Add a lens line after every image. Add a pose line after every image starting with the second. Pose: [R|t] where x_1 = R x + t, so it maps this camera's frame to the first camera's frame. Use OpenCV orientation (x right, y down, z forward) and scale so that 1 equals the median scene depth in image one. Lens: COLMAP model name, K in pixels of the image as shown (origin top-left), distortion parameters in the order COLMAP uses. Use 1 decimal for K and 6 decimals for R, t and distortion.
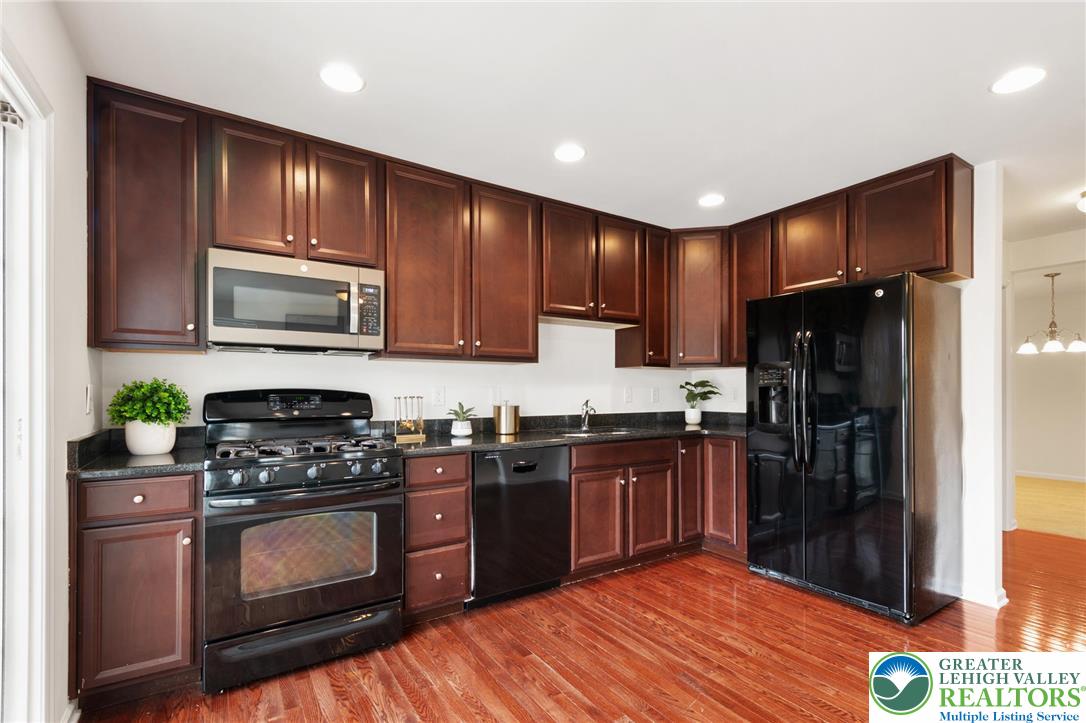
lens RADIAL K [[494.3, 0, 541.9], [0, 494.3, 391.9], [0, 0, 1]] dist [0.012936, -0.002325]
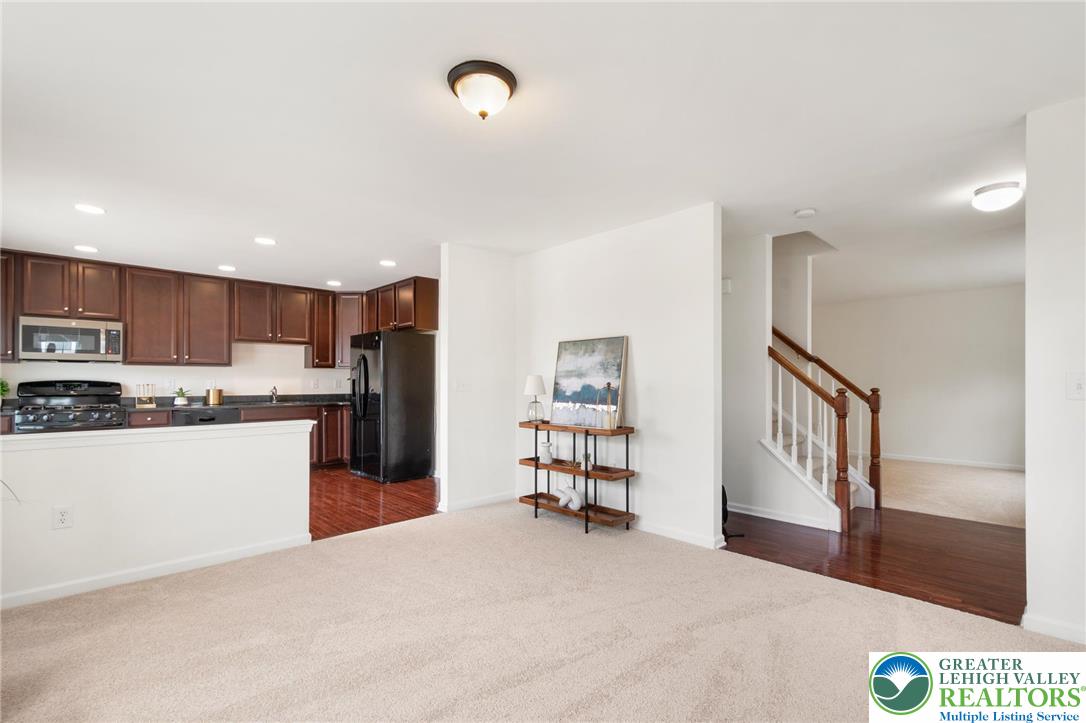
lens RADIAL K [[494.3, 0, 536.7], [0, 494.3, 382.4], [0, 0, 1]] dist [0.012936, -0.002325]
pose [[0.984070, 0.000236, 0.177782, 0.890725], [-0.000017, 0.999999, -0.001232, 0.003903], [-0.177782, 0.001210, 0.984069, -1.186303]]
